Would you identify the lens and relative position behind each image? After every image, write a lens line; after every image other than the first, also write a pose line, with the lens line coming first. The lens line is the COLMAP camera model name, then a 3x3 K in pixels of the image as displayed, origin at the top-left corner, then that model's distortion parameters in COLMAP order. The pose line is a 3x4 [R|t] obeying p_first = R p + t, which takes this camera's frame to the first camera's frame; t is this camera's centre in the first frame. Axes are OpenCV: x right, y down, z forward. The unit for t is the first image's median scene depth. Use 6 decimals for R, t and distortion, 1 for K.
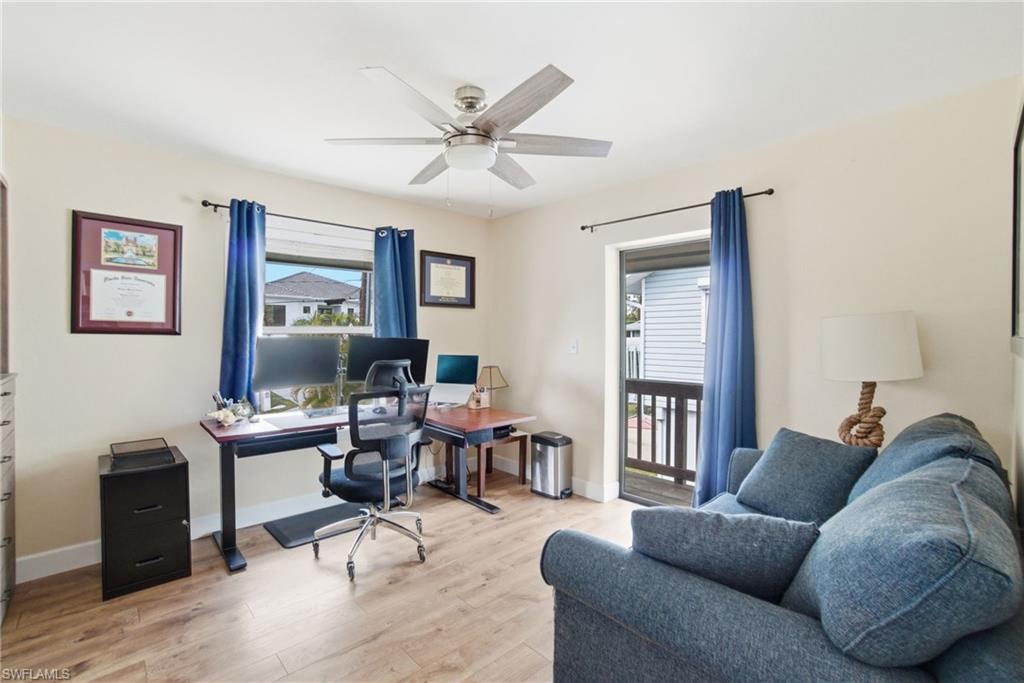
lens RADIAL K [[476.6, 0, 512.6], [0, 476.6, 335.3], [0, 0, 1]] dist [-0.026283, 0.001801]
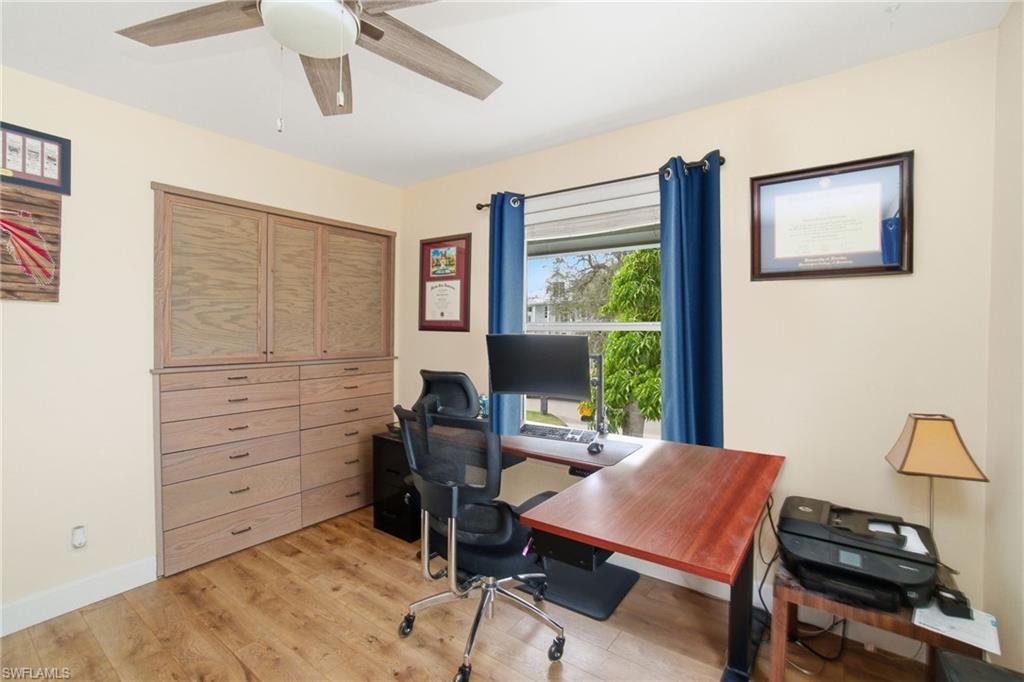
lens RADIAL K [[476.6, 0, 512.0], [0, 476.6, 336.8], [0, 0, 1]] dist [-0.026283, 0.001801]
pose [[0.155917, 0.013639, -0.987676, 0.450013], [-0.010236, 0.999873, 0.012191, -0.003889], [0.987717, 0.008209, 0.156037, 0.984683]]
